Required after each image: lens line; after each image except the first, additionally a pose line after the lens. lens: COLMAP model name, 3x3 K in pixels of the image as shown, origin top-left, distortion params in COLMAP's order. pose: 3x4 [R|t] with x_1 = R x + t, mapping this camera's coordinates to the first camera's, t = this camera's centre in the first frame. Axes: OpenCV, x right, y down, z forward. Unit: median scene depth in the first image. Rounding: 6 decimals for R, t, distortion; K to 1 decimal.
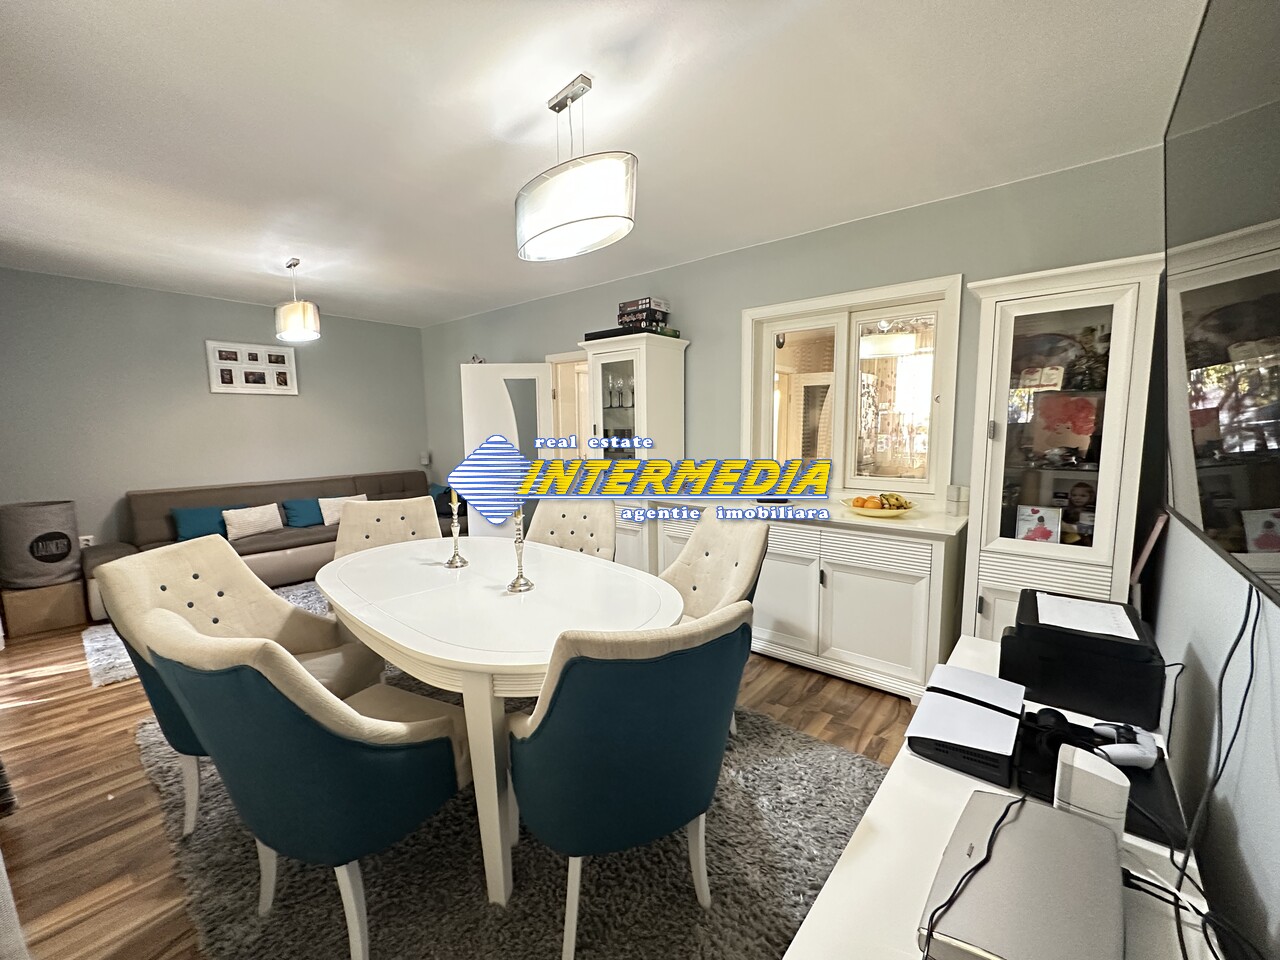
lens RADIAL K [[509.9, 0, 639.4], [0, 509.9, 484.6], [0, 0, 1]] dist [-0.001954, -0.000298]
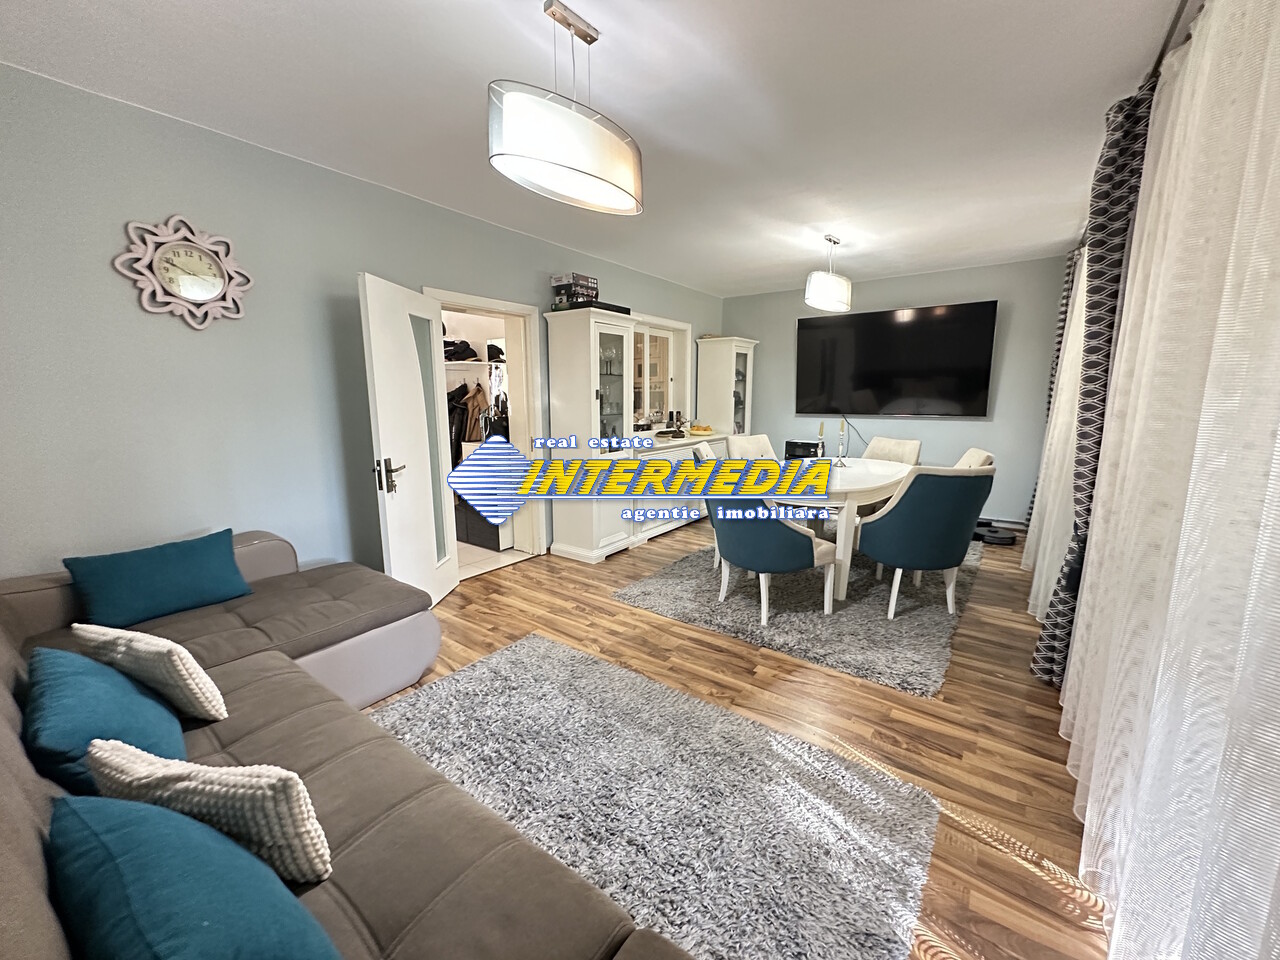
lens RADIAL K [[509.9, 0, 638.4], [0, 509.9, 480.2], [0, 0, 1]] dist [-0.001954, -0.000298]
pose [[-0.060543, -0.166474, 0.984185, -1.778895], [0.112549, 0.978568, 0.172447, -0.162806], [-0.991800, 0.121209, -0.040509, 1.495329]]
